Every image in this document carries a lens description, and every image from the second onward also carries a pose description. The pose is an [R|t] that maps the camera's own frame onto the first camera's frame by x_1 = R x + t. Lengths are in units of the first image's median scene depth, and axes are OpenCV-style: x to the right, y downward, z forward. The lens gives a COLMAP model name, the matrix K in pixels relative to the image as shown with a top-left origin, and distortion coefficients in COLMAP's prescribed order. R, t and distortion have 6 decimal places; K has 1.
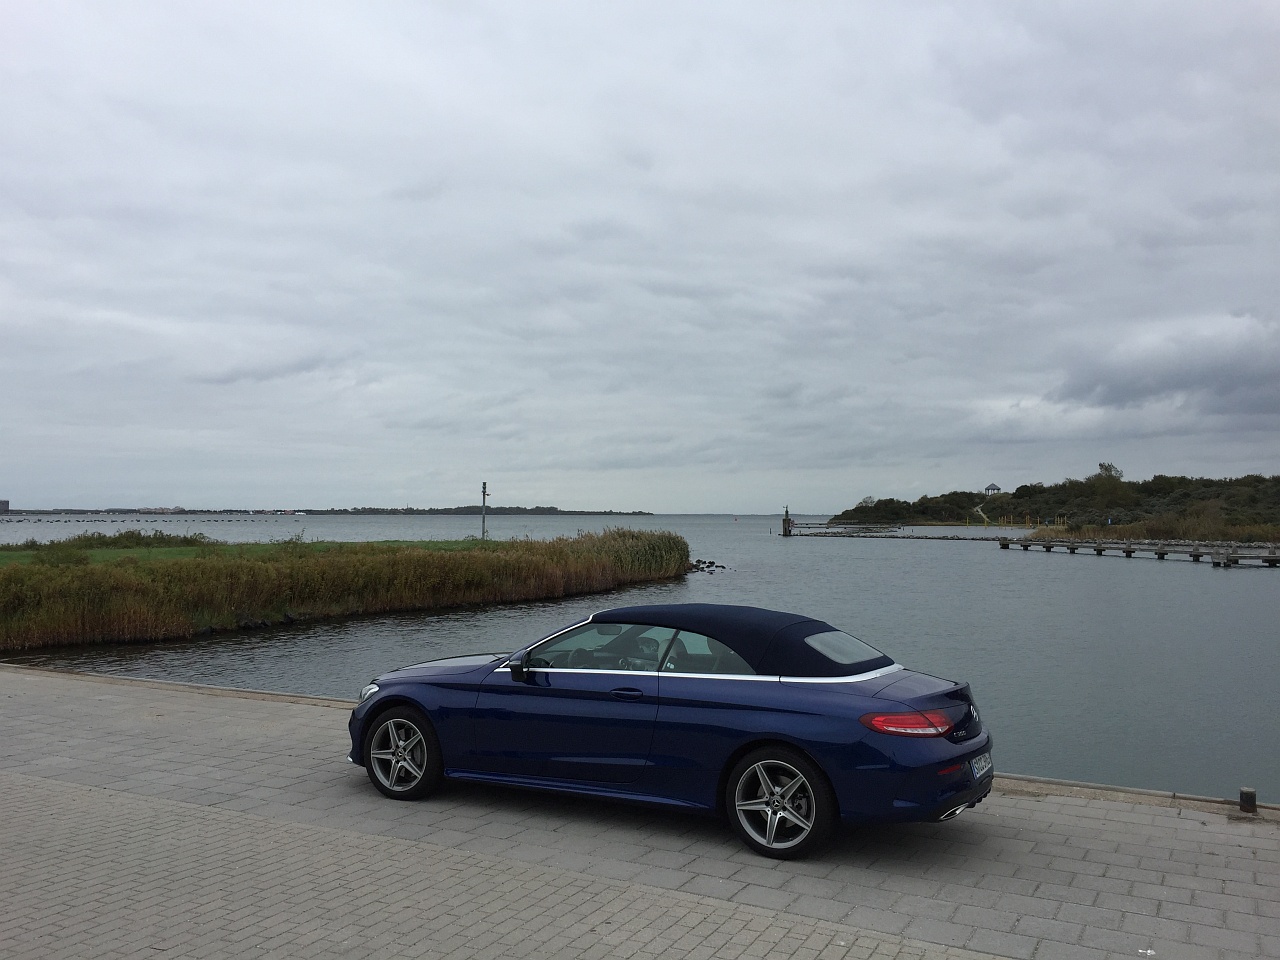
lens RADIAL K [[1083.6, 0, 643.6], [0, 1083.6, 488.5], [0, 0, 1]] dist [0.081451, -0.100540]
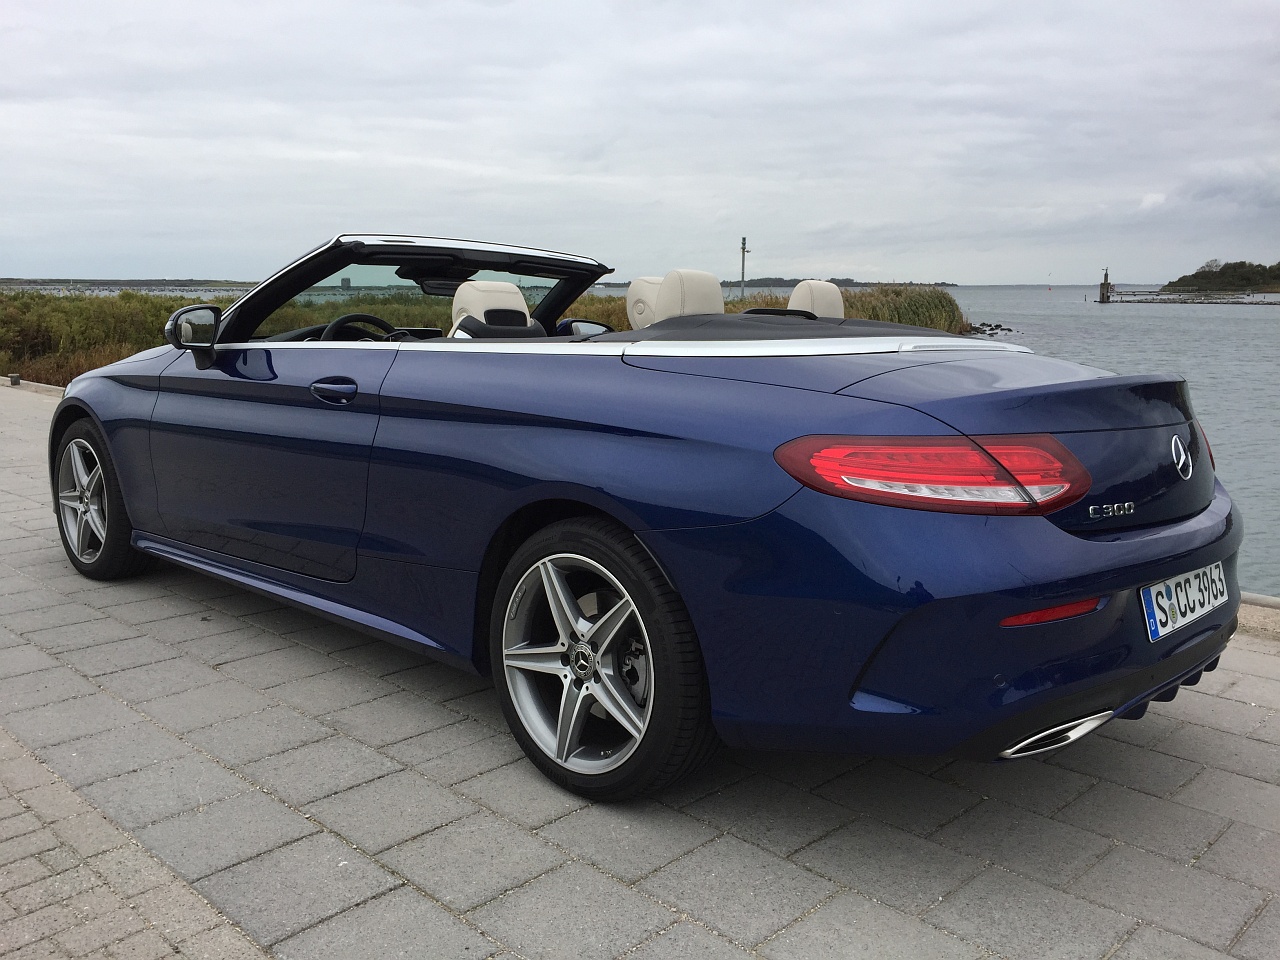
lens RADIAL K [[1083.6, 0, 643.8], [0, 1083.6, 484.2], [0, 0, 1]] dist [0.081451, -0.100540]
pose [[0.964451, 0.044140, -0.260548, 0.202082], [0.009222, 0.979729, 0.200113, 0.126130], [0.264099, -0.195402, 0.944494, 0.549888]]
